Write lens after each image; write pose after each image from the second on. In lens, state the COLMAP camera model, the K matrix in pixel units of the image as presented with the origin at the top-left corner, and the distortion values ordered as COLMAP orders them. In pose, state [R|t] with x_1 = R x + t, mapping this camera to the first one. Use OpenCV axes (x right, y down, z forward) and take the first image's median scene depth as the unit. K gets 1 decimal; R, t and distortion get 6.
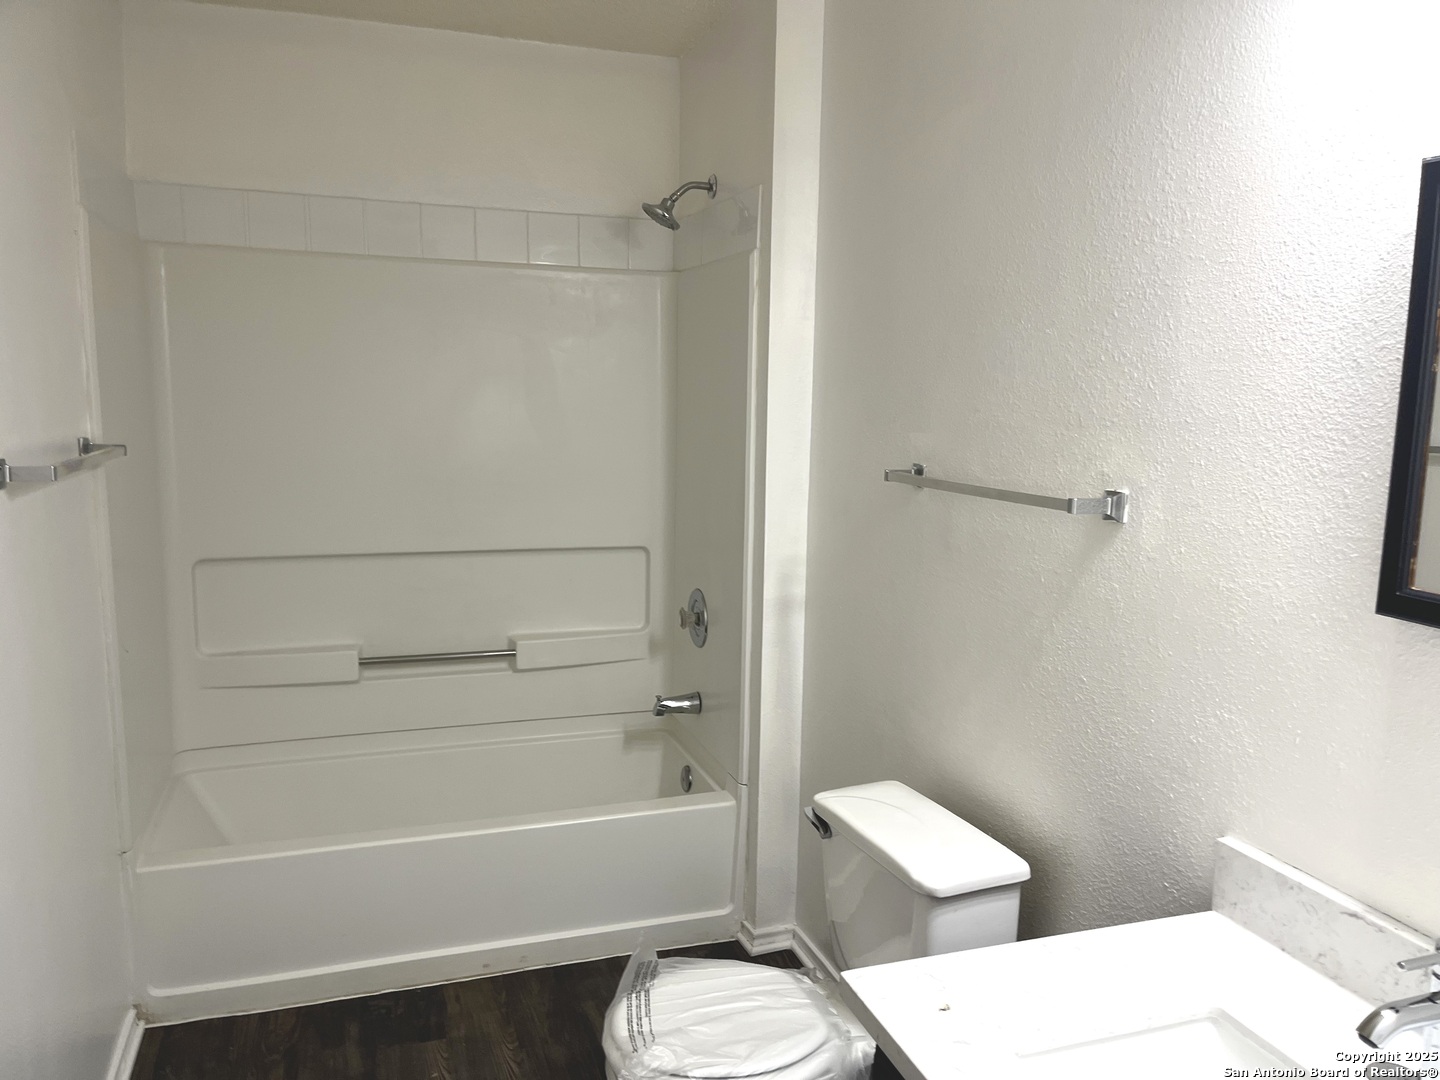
lens RADIAL K [[1097.4, 0, 716.0], [0, 1097.4, 546.7], [0, 0, 1]] dist [0.054957, -0.081244]
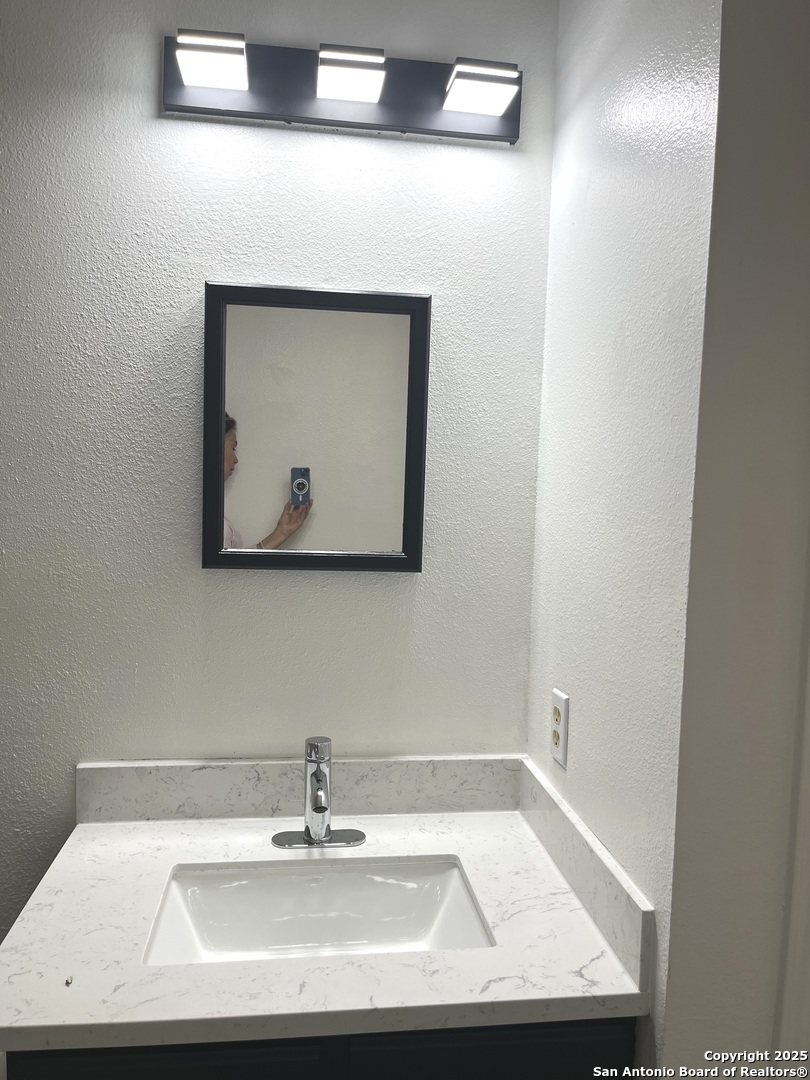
lens RADIAL K [[823.0, 0, 405.0], [0, 823.0, 540.0], [0, 0, 1]] dist [0.054957, -0.081244]
pose [[0.186346, -0.082319, 0.979029, -0.448080], [0.118044, 0.991141, 0.060869, -0.015208], [-0.975367, 0.104226, 0.194413, 0.452924]]
